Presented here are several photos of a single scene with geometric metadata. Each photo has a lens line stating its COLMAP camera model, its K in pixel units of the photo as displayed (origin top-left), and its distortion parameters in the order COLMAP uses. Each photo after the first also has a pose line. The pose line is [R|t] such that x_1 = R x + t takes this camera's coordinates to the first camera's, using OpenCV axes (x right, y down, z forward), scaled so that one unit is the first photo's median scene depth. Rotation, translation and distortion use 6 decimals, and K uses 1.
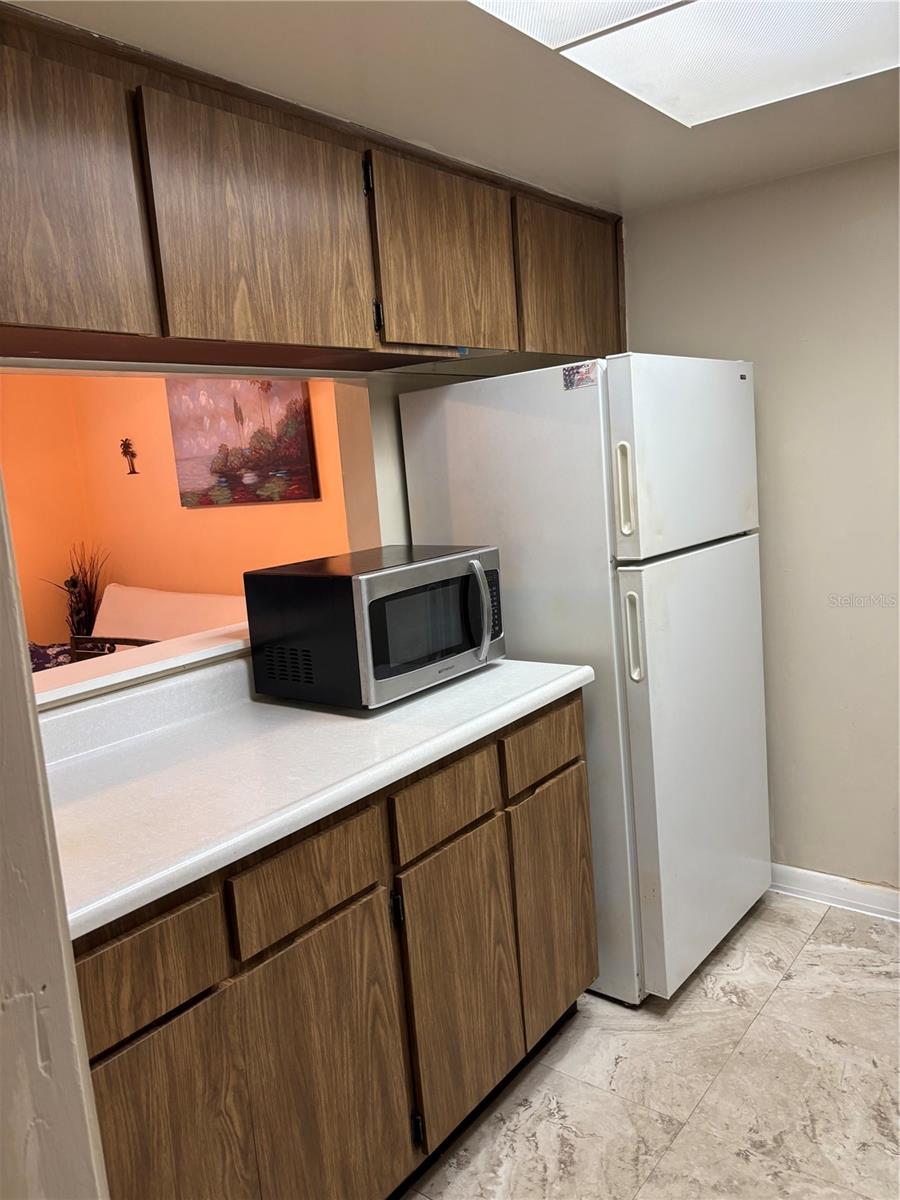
lens RADIAL K [[911.3, 0, 444.4], [0, 911.3, 596.0], [0, 0, 1]] dist [0.040268, -0.041066]
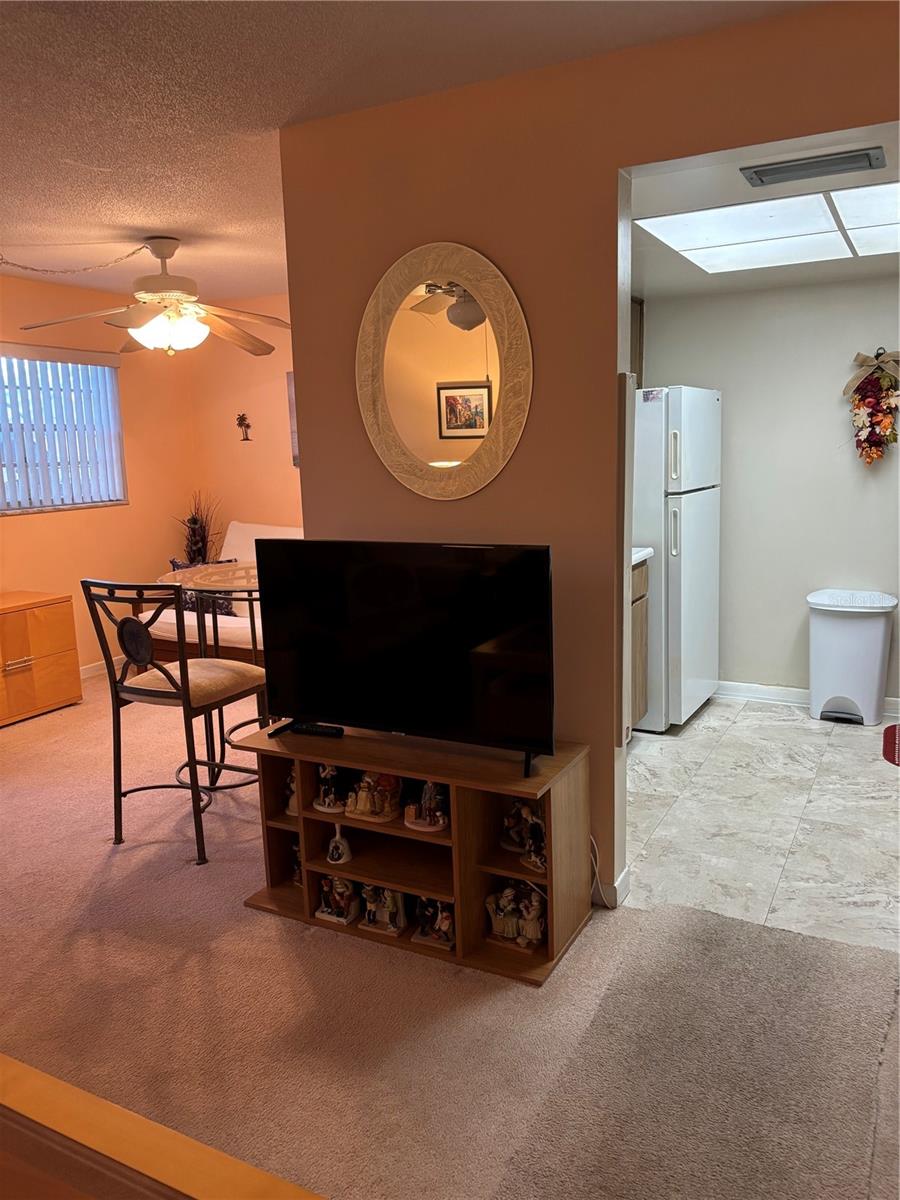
lens RADIAL K [[911.3, 0, 449.5], [0, 911.3, 606.3], [0, 0, 1]] dist [0.040268, -0.041066]
pose [[0.983787, 0.018309, 0.178402, -0.579655], [-0.021082, 0.999684, 0.013661, 0.176977], [-0.178096, -0.017200, 0.983863, -0.788545]]
